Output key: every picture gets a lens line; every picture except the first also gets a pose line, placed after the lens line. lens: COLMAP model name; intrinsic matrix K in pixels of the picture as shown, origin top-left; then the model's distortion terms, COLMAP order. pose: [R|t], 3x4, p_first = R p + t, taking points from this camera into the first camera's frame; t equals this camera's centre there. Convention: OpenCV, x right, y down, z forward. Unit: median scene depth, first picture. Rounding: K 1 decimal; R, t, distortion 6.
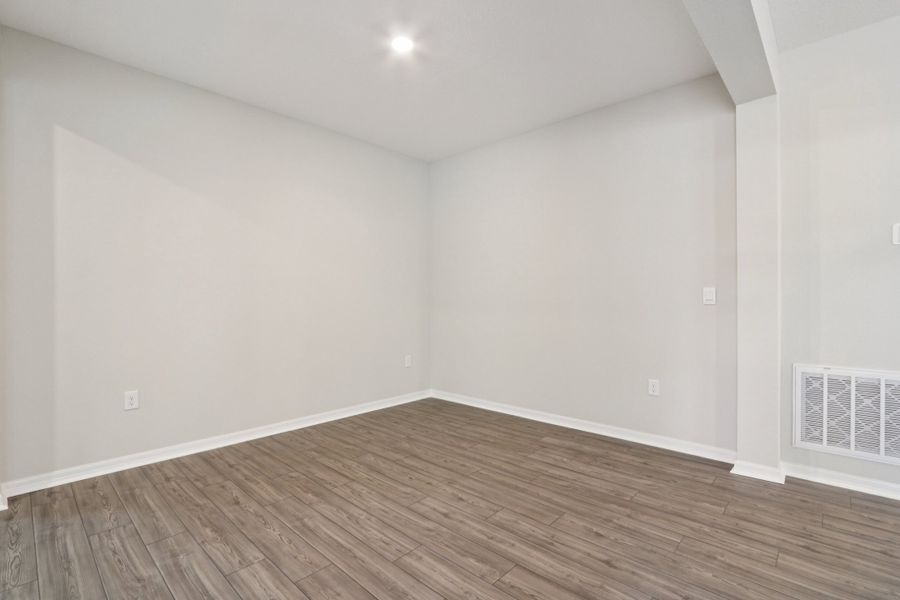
lens RADIAL K [[414.5, 0, 445.6], [0, 414.5, 299.0], [0, 0, 1]] dist [-0.016156, 0.000431]
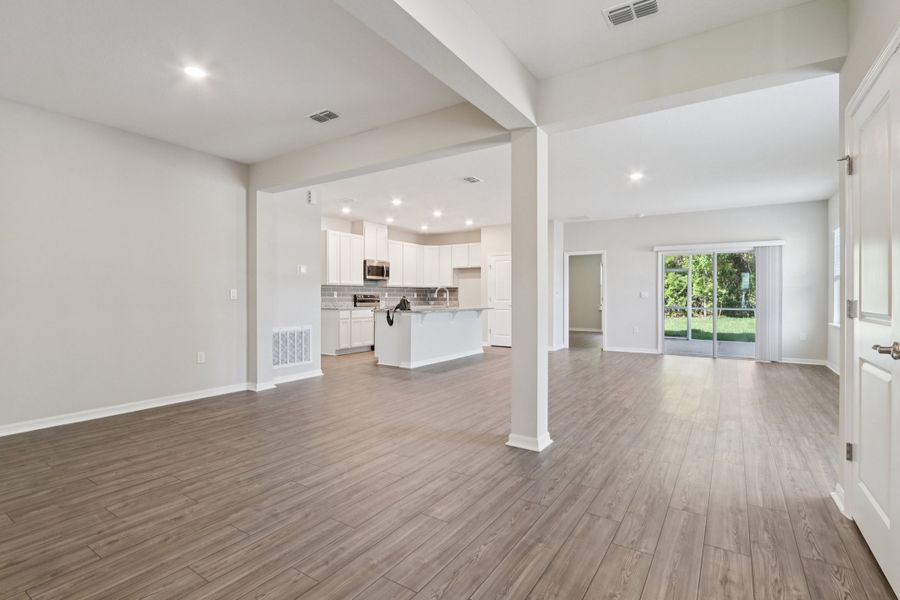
lens RADIAL K [[432.1, 0, 443.8], [0, 432.1, 295.4], [0, 0, 1]] dist [-0.014046, 0.000634]
pose [[-0.164864, 0.004897, 0.986304, -1.379008], [-0.001949, 0.999984, -0.005291, 0.005972], [-0.986314, -0.002794, -0.164852, 0.516218]]
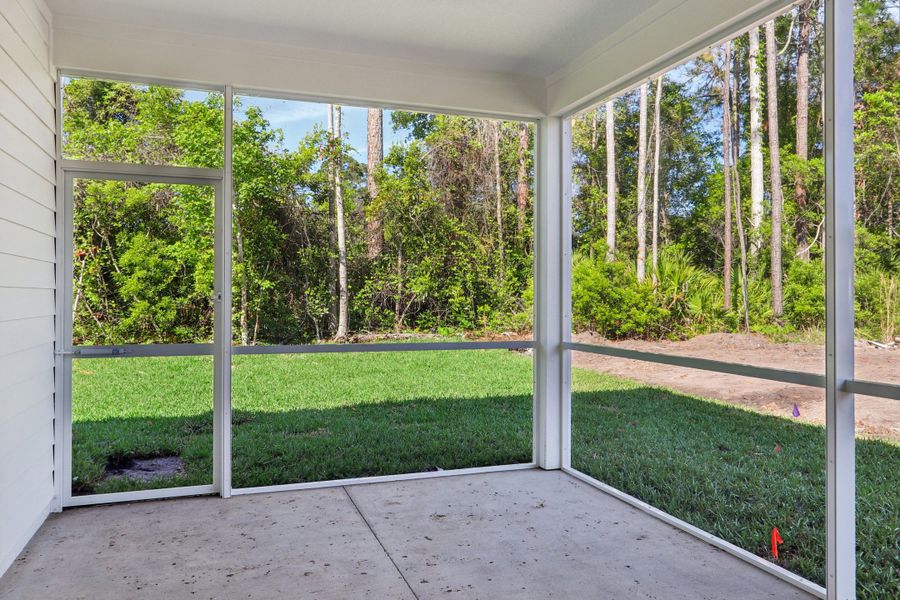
lens RADIAL K [[660.0, 0, 450.0], [0, 660.0, 300.0], [0, 0, 1]] dist [0.011796, 0.002321]
pose [[-0.887142, 0.011981, 0.461341, 1.617204], [0.003045, 0.999793, -0.020108, 0.100486], [-0.461487, -0.016434, -0.886995, -1.766510]]
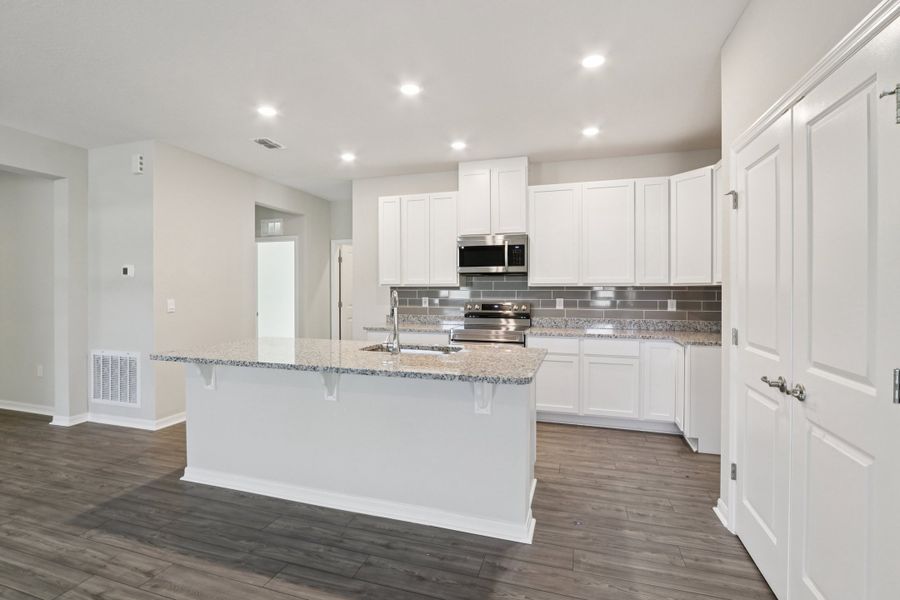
lens RADIAL K [[433.8, 0, 444.0], [0, 433.8, 289.6], [0, 0, 1]] dist [-0.002964, -0.000055]
pose [[0.905580, 0.003872, 0.424158, 1.390542], [-0.004276, 0.999991, 0.000003, -0.077620], [-0.424155, -0.001816, 0.905588, -1.089663]]
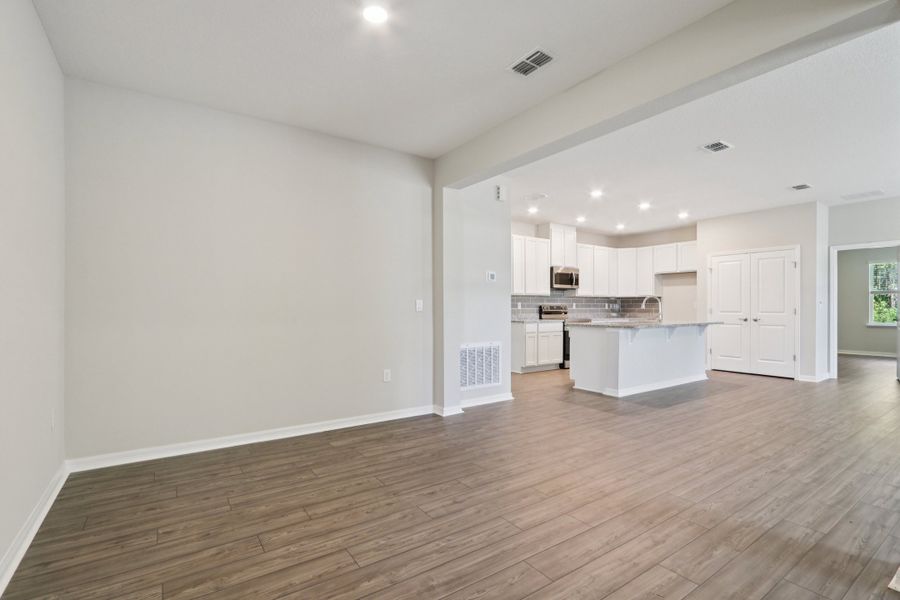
lens RADIAL K [[419.7, 0, 445.9], [0, 419.7, 308.6], [0, 0, 1]] dist [-0.016731, 0.000334]
pose [[0.215901, 0.000301, 0.976415, -0.927073], [-0.001058, 0.999999, -0.000074, 0.004509], [-0.976415, -0.001017, 0.215902, 0.664911]]
